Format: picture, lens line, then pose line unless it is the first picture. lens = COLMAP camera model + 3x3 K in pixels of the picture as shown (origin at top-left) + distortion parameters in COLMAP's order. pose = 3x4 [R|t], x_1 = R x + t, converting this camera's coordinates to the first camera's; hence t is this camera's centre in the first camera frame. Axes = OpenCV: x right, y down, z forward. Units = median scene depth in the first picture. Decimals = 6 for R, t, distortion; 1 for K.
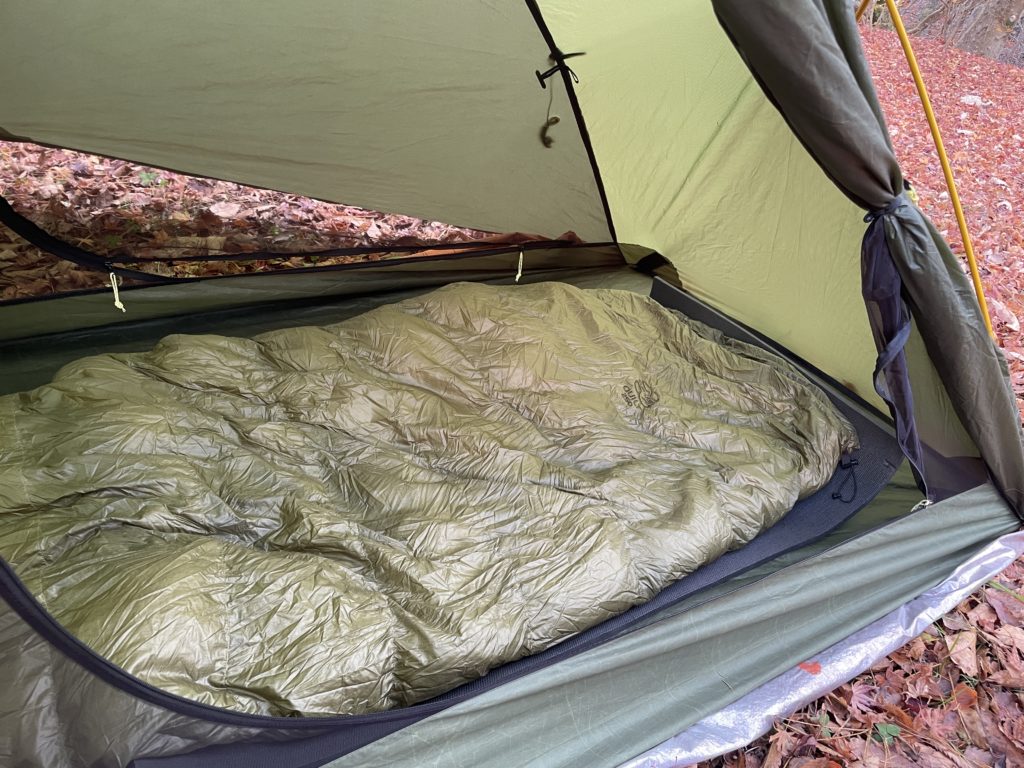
lens RADIAL K [[833.2, 0, 512.0], [0, 833.2, 384.0], [0, 0, 1]] dist [0.056346, -0.108498]
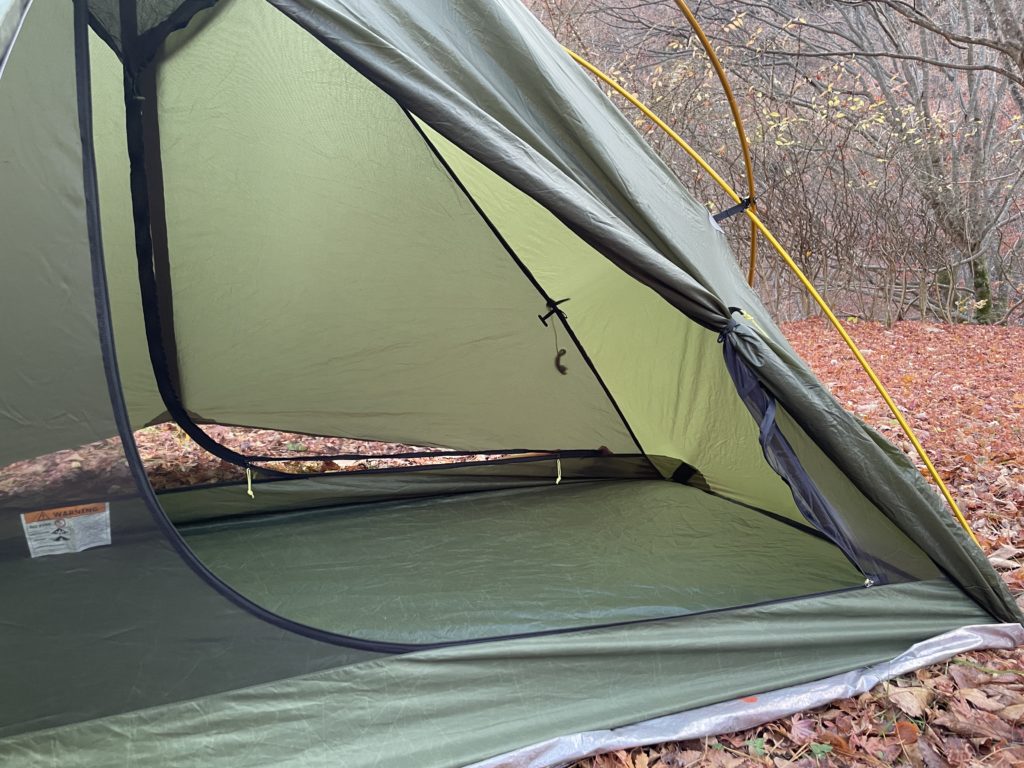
lens RADIAL K [[833.2, 0, 512.0], [0, 833.2, 384.0], [0, 0, 1]] dist [0.056346, -0.108498]
pose [[0.975640, -0.115879, -0.186277, 0.232926], [0.027771, 0.907518, -0.419094, 0.323181], [0.217614, 0.403711, 0.888629, -0.223133]]
